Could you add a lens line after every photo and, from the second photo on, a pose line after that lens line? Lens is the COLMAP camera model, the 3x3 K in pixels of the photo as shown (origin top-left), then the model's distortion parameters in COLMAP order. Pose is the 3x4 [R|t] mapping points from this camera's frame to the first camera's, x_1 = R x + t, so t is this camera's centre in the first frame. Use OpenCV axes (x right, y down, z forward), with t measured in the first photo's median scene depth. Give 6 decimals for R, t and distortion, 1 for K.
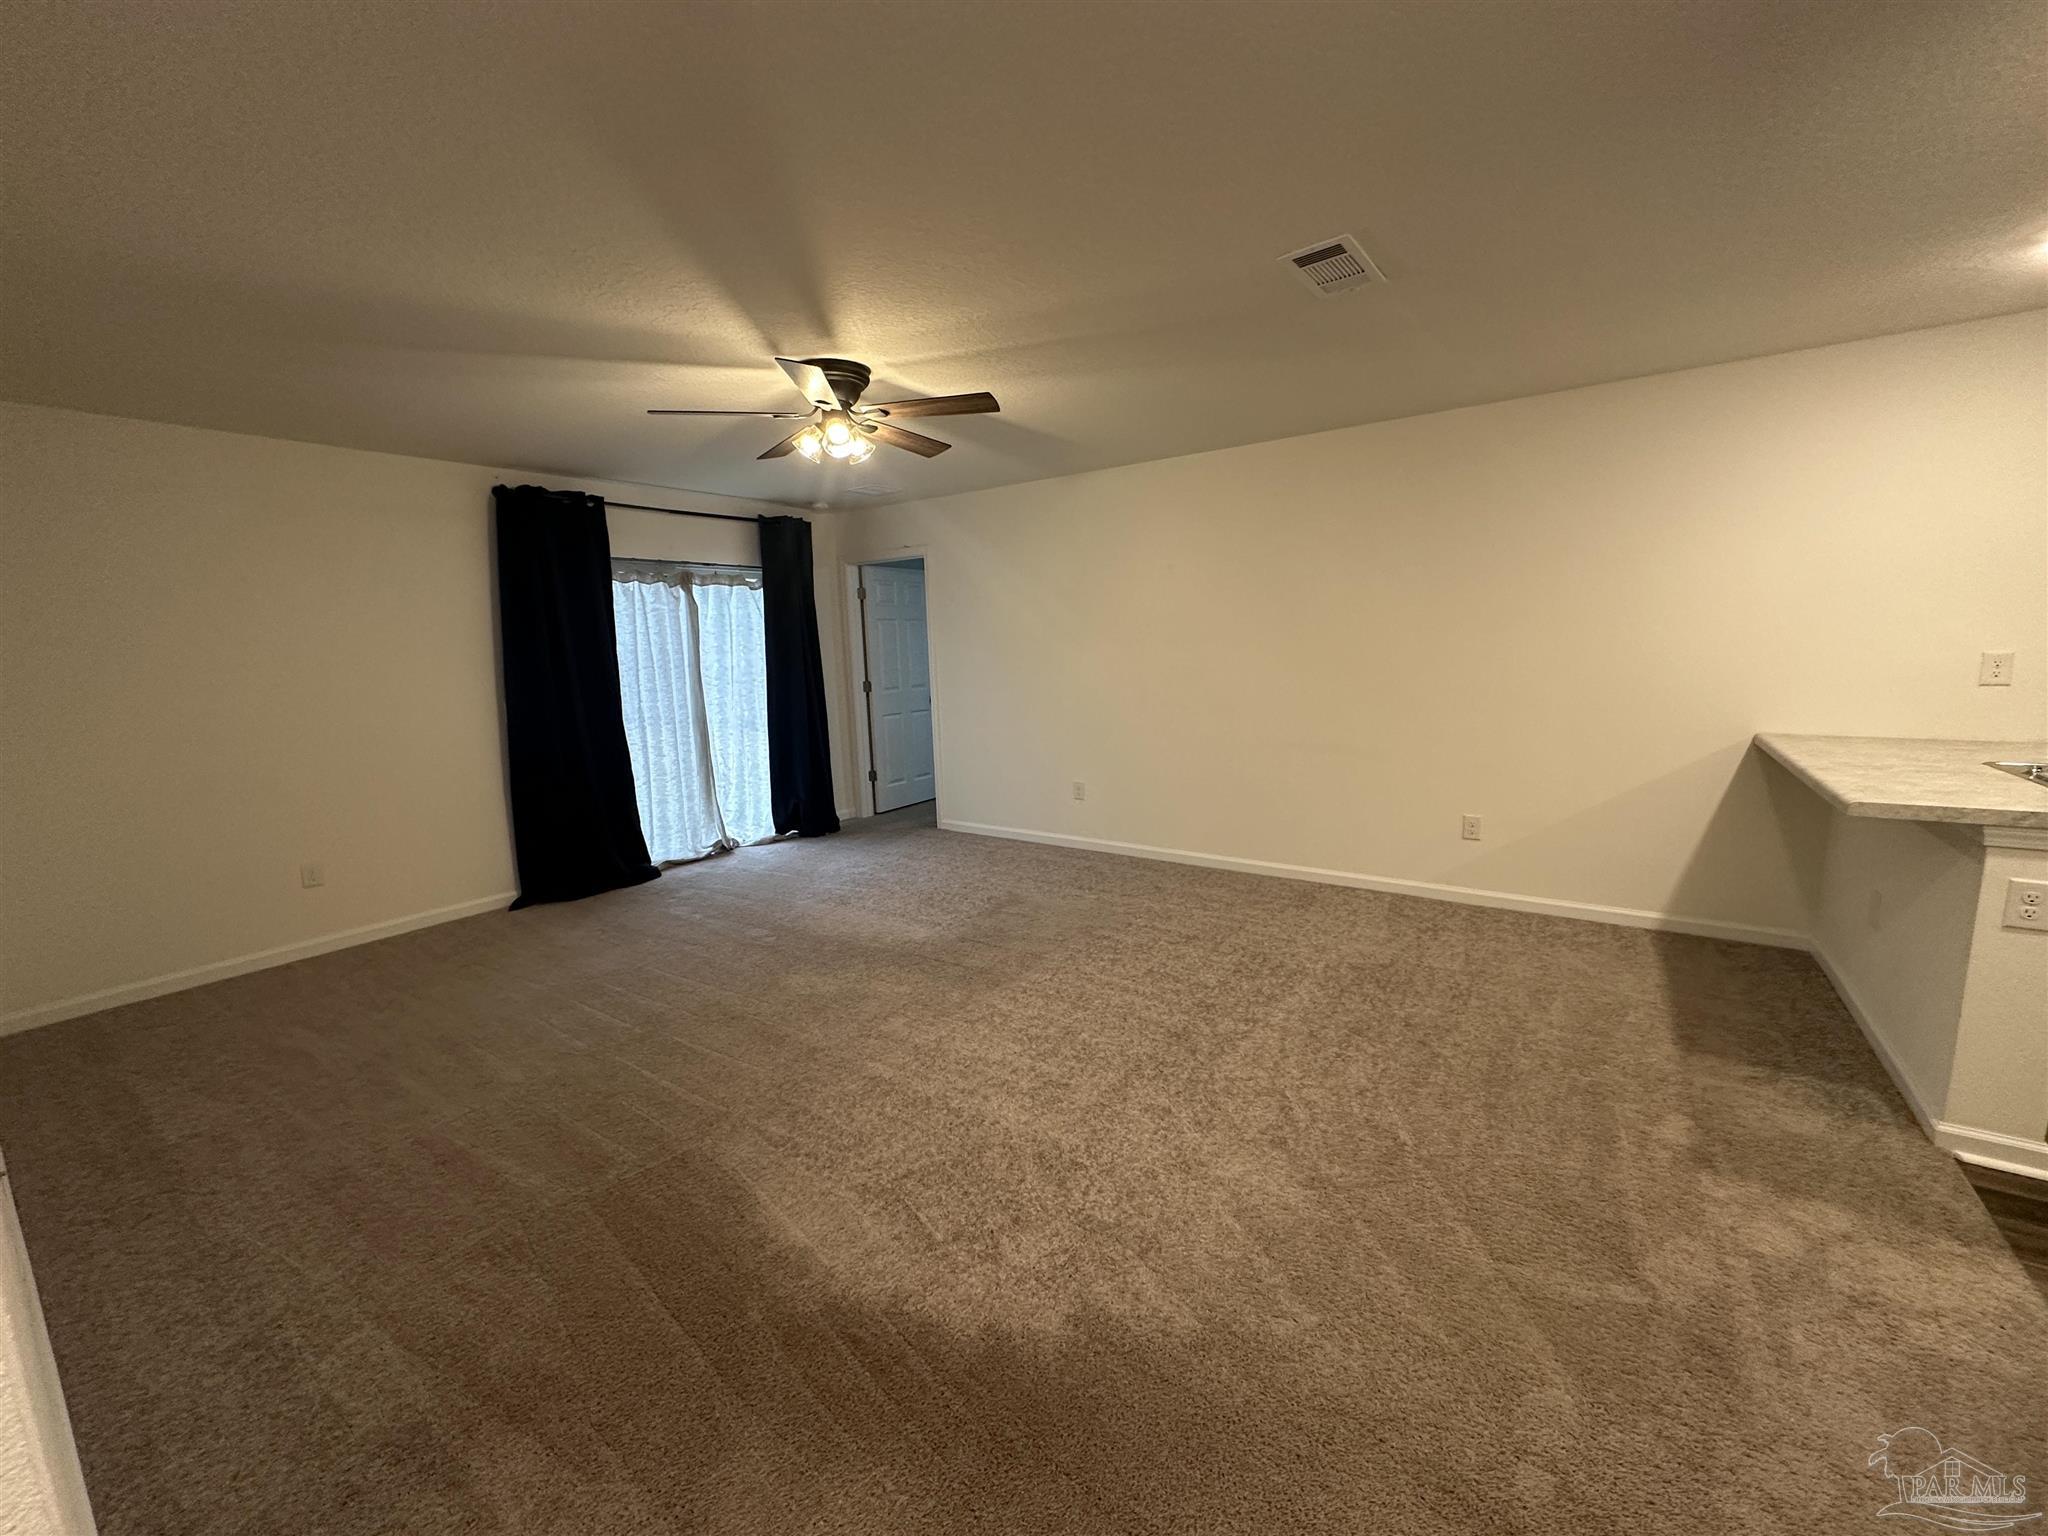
lens RADIAL K [[812.7, 0, 1022.2], [0, 812.7, 771.0], [0, 0, 1]] dist [0.000563, 0.000597]
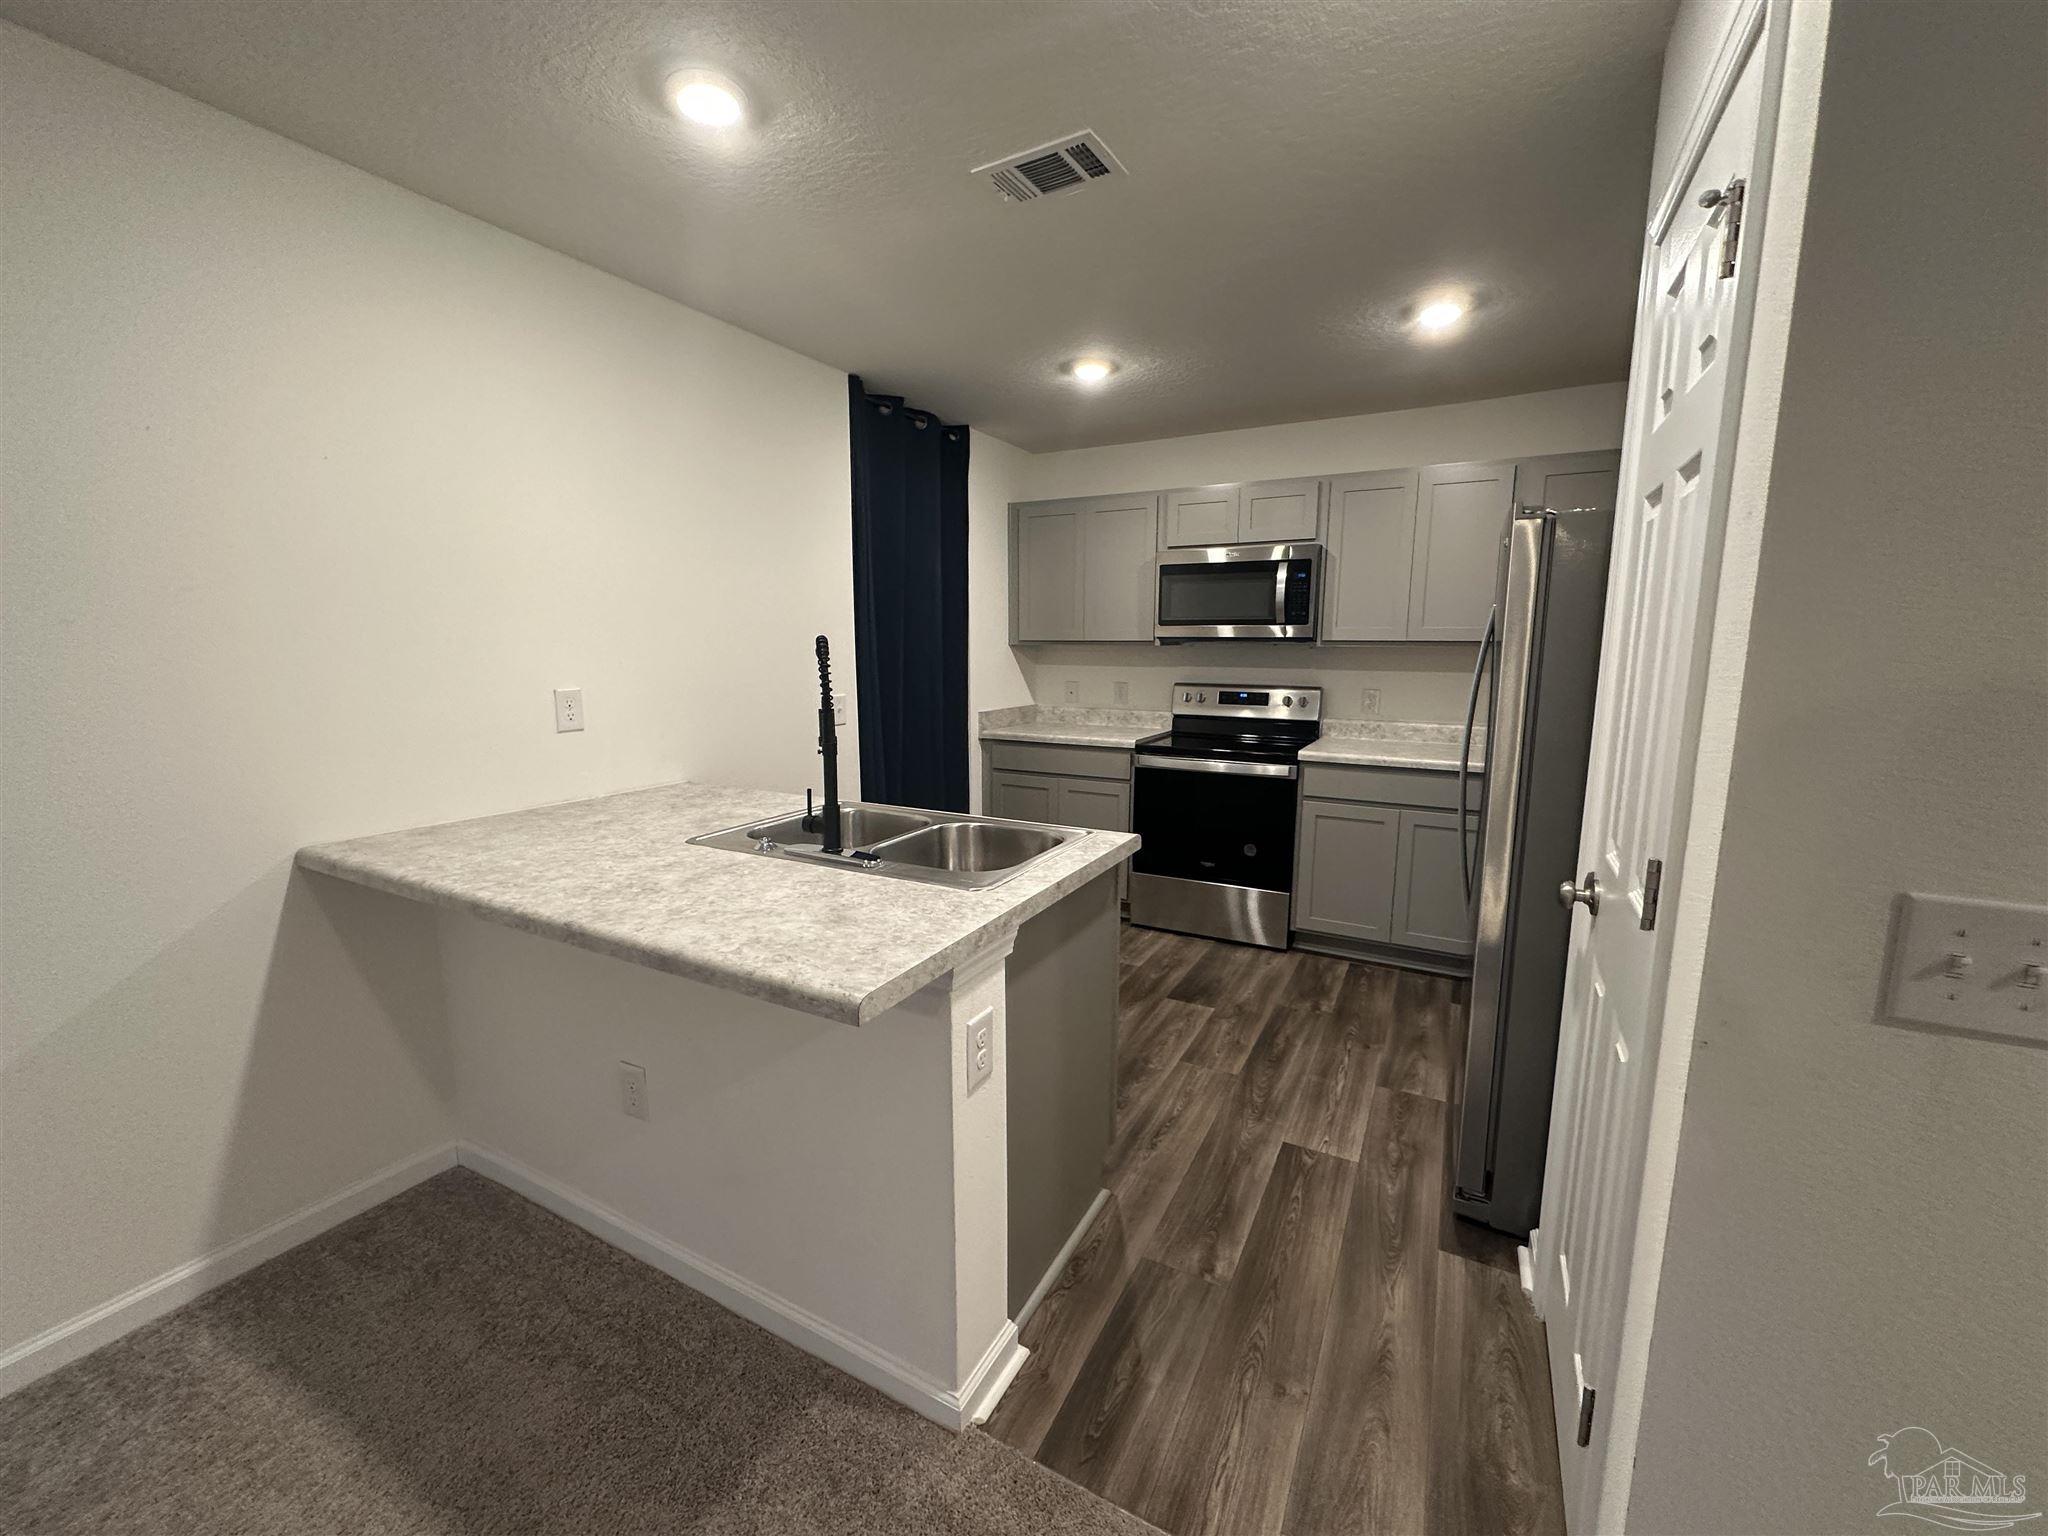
lens RADIAL K [[812.7, 0, 1028.0], [0, 812.7, 773.0], [0, 0, 1]] dist [0.000563, 0.000597]
pose [[-0.119538, -0.123544, 0.985113, 0.350046], [0.153579, 0.977984, 0.141286, -0.101989], [-0.980879, 0.168182, -0.097933, 0.612949]]
